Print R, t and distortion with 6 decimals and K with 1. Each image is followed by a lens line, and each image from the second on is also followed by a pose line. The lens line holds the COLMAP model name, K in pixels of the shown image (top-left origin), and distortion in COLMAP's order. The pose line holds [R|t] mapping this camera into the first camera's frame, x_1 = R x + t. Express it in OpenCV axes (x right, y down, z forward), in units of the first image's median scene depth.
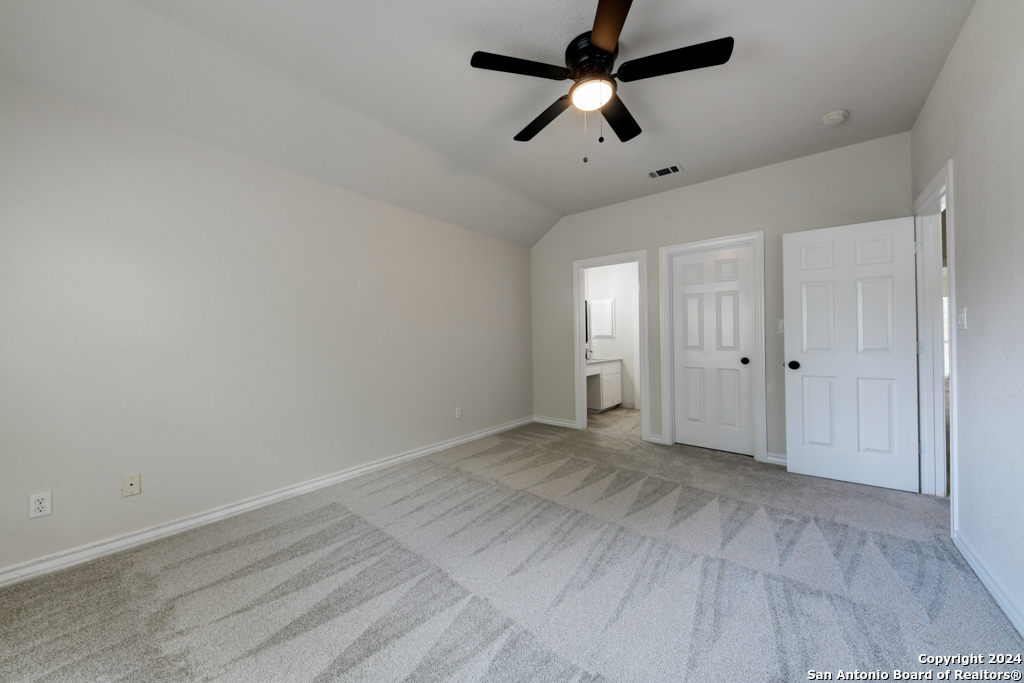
lens RADIAL K [[358.3, 0, 504.5], [0, 358.3, 339.8], [0, 0, 1]] dist [0.006815, -0.000200]
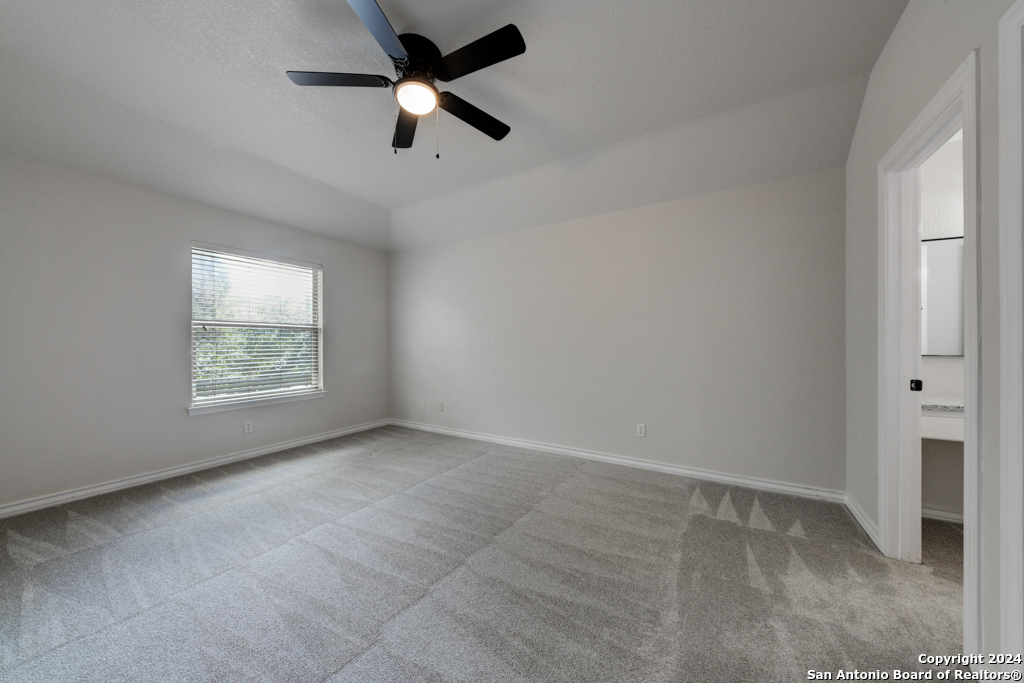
lens RADIAL K [[358.3, 0, 510.5], [0, 358.3, 339.2], [0, 0, 1]] dist [0.006815, -0.000200]
pose [[0.171622, 0.004959, -0.985150, 0.669621], [-0.004494, 0.999981, 0.004250, -0.013470], [0.985153, 0.003698, 0.171641, 0.564353]]
